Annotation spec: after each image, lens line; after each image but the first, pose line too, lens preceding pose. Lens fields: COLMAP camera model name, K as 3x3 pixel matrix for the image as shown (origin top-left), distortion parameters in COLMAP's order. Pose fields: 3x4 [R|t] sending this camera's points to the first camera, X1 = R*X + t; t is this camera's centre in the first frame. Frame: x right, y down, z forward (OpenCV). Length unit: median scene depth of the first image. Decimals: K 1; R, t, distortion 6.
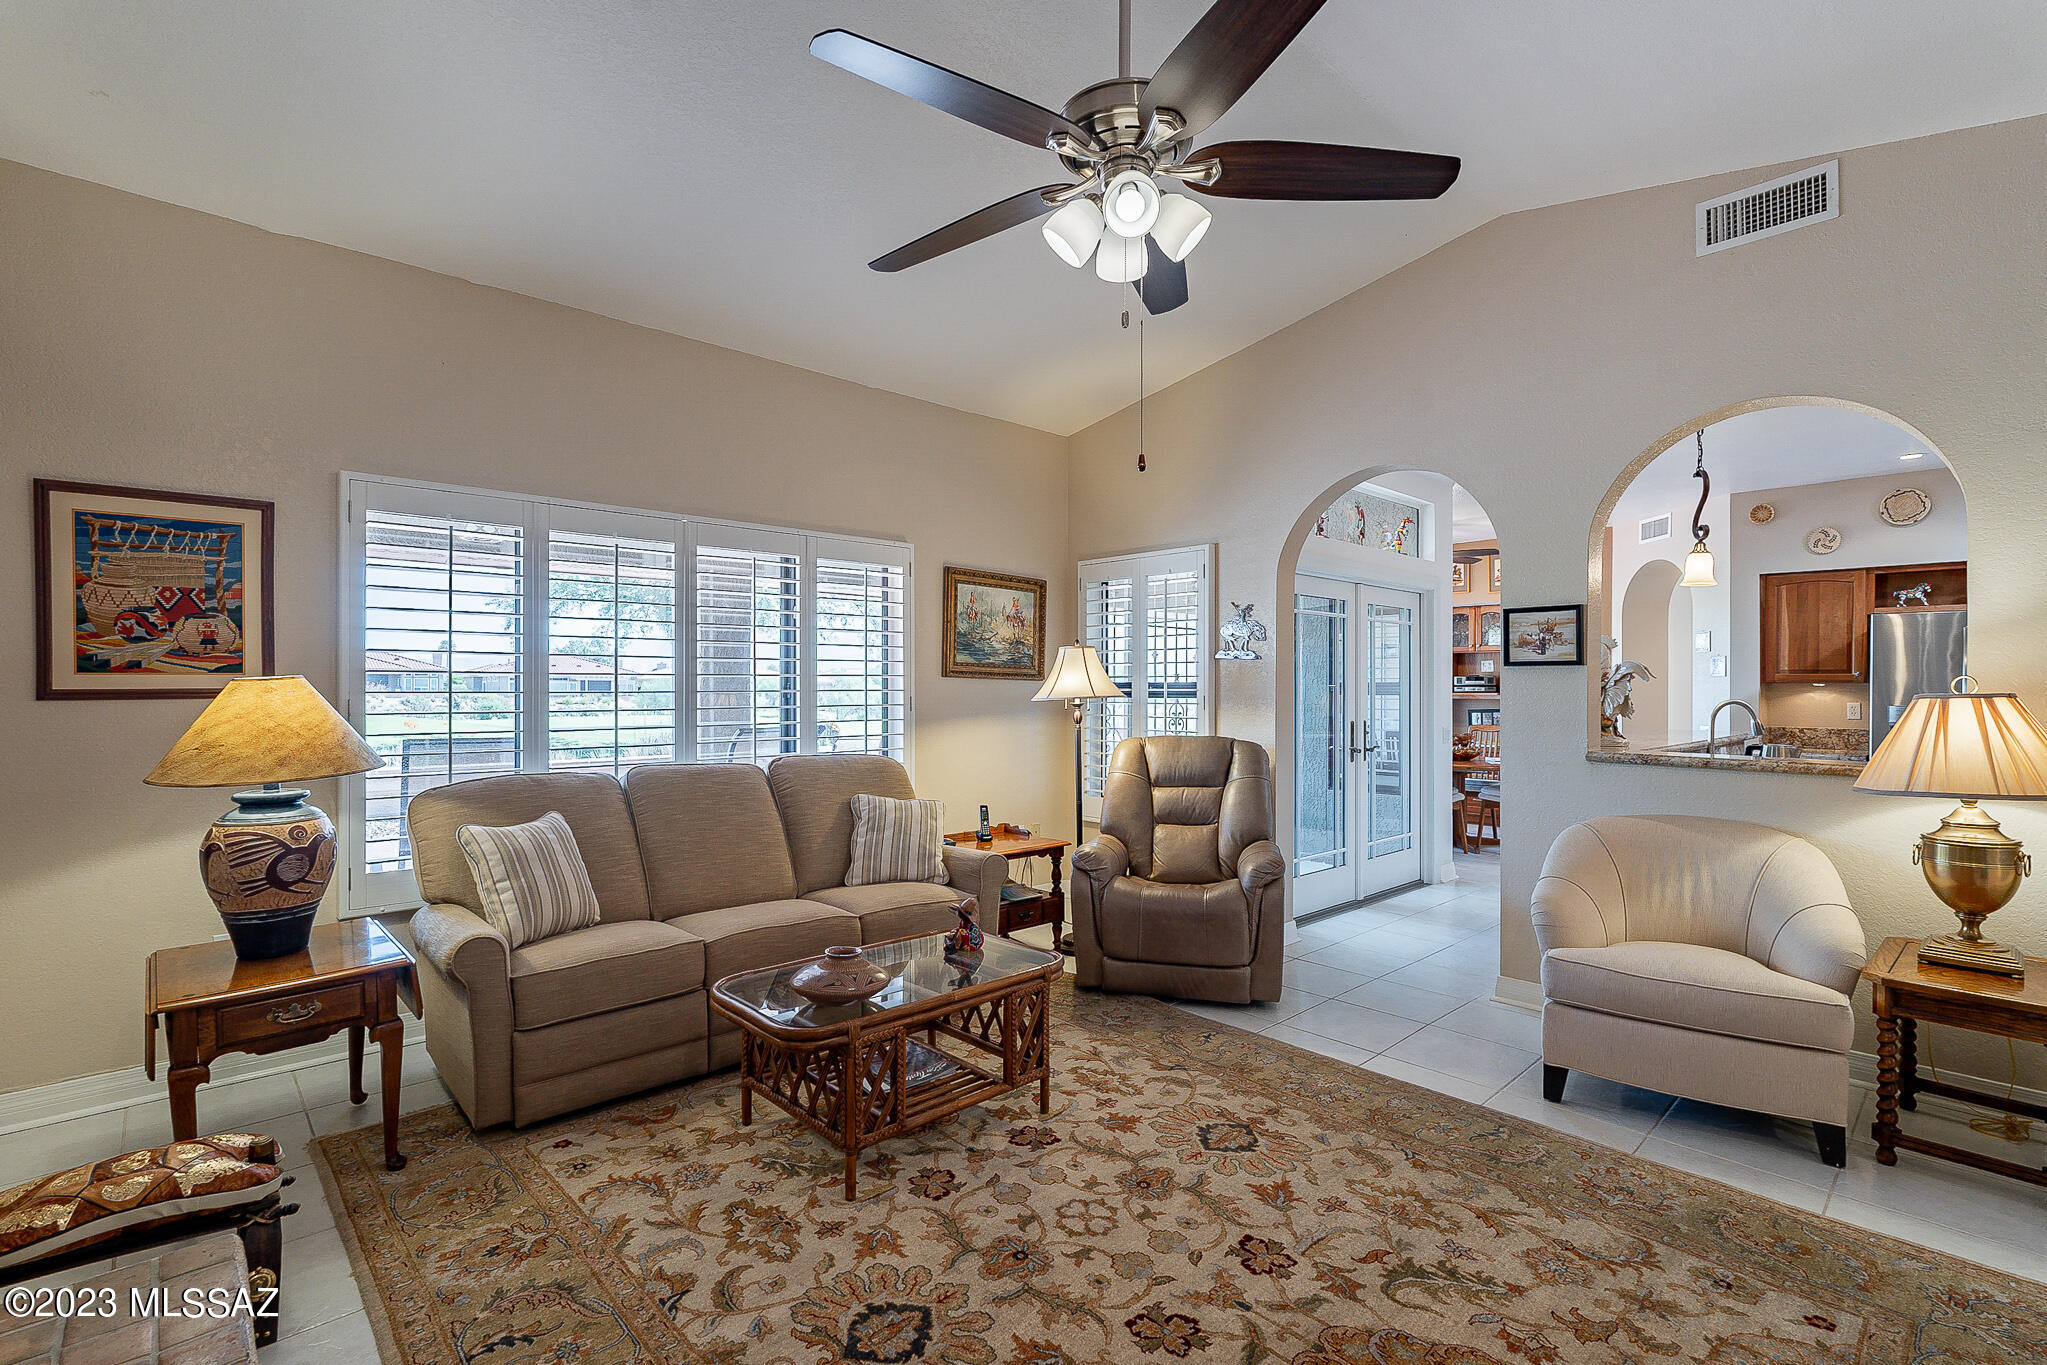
lens RADIAL K [[937.4, 0, 1039.0], [0, 937.4, 688.1], [0, 0, 1]] dist [-0.007085, 0.000387]
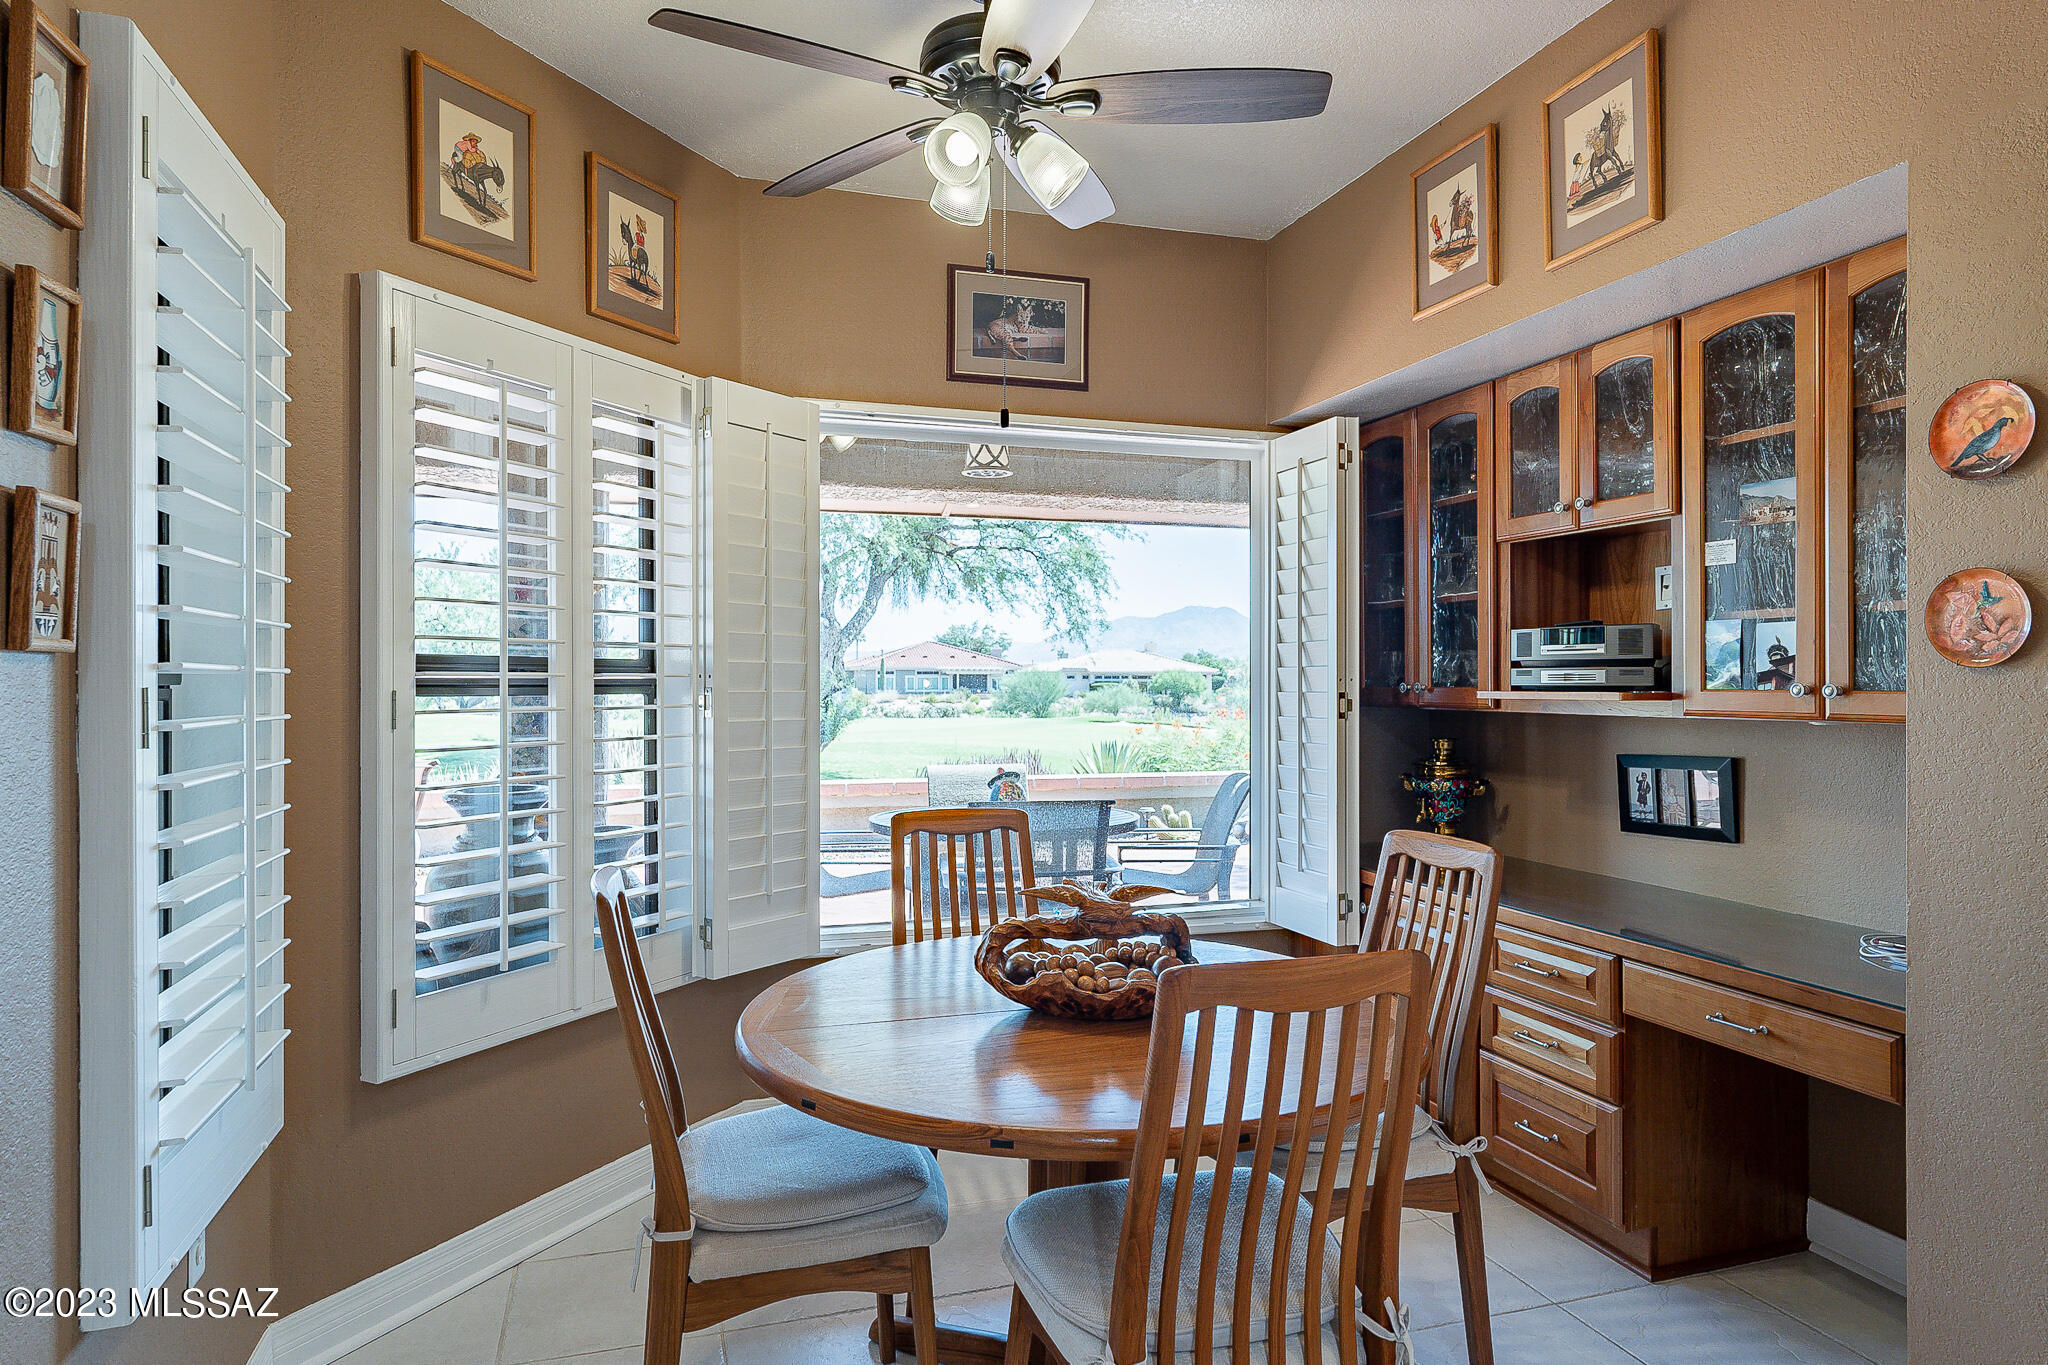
lens RADIAL K [[1204.0, 0, 1005.5], [0, 1204.0, 675.4], [0, 0, 1]] dist [-0.001477, -0.000122]
pose [[0.890310, -0.000906, -0.455354, 0.938667], [-0.000685, 0.999994, -0.003329, 0.006357], [0.455355, 0.003276, 0.890304, 1.255283]]
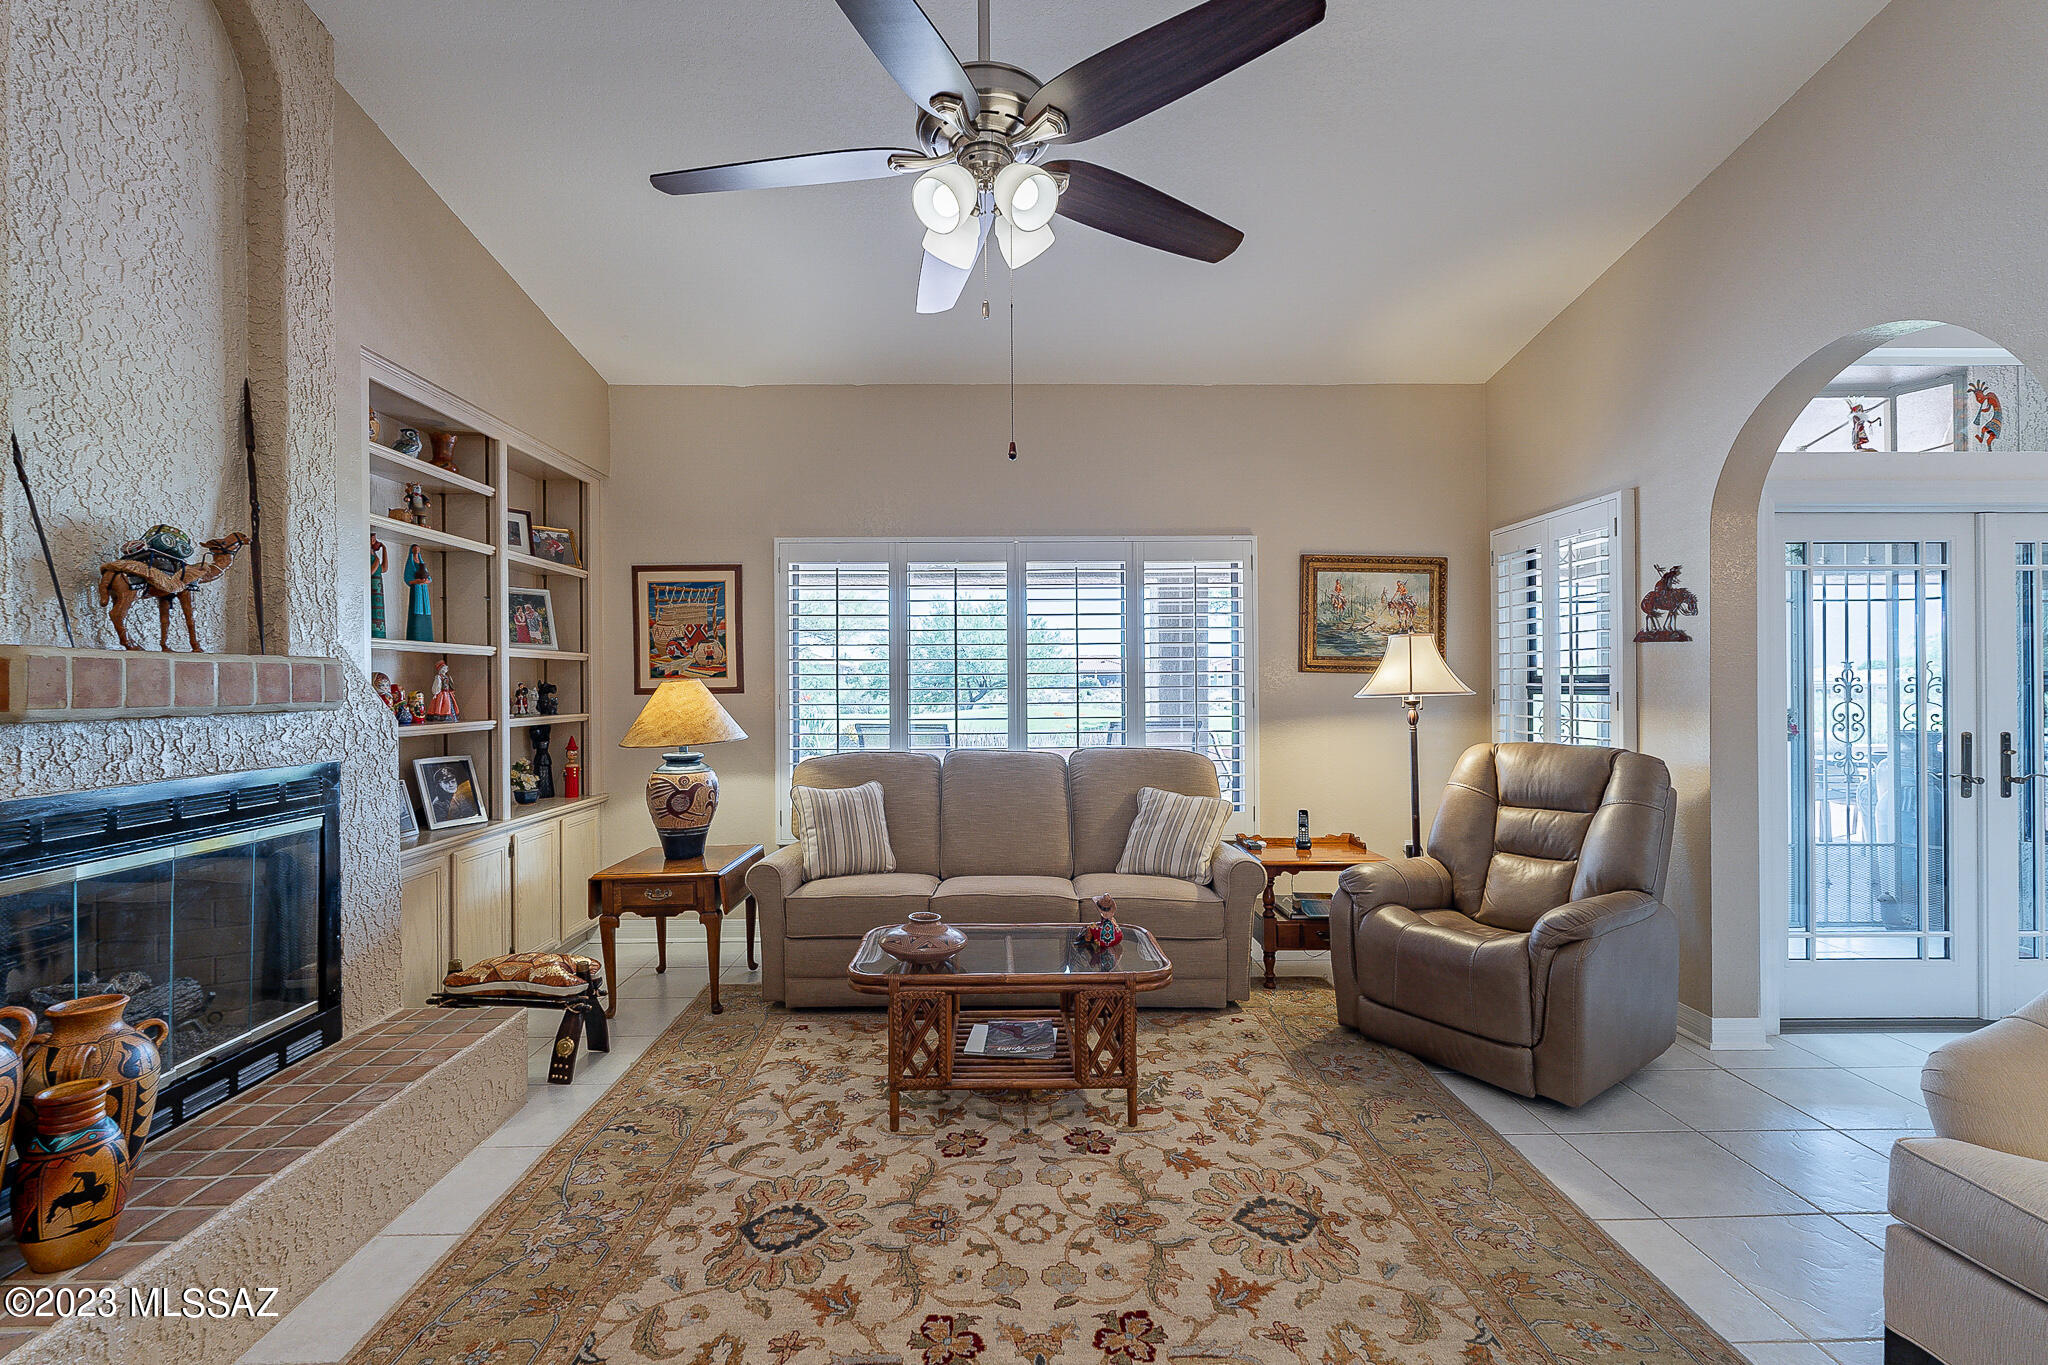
lens RADIAL K [[914.8, 0, 1016.7], [0, 914.8, 682.4], [0, 0, 1]] dist [-0.008255, -0.000032]
pose [[0.733130, -0.006634, -0.680056, 0.529713], [0.005660, 0.999977, -0.003653, 0.000654], [0.680065, -0.001171, 0.733151, 0.218956]]
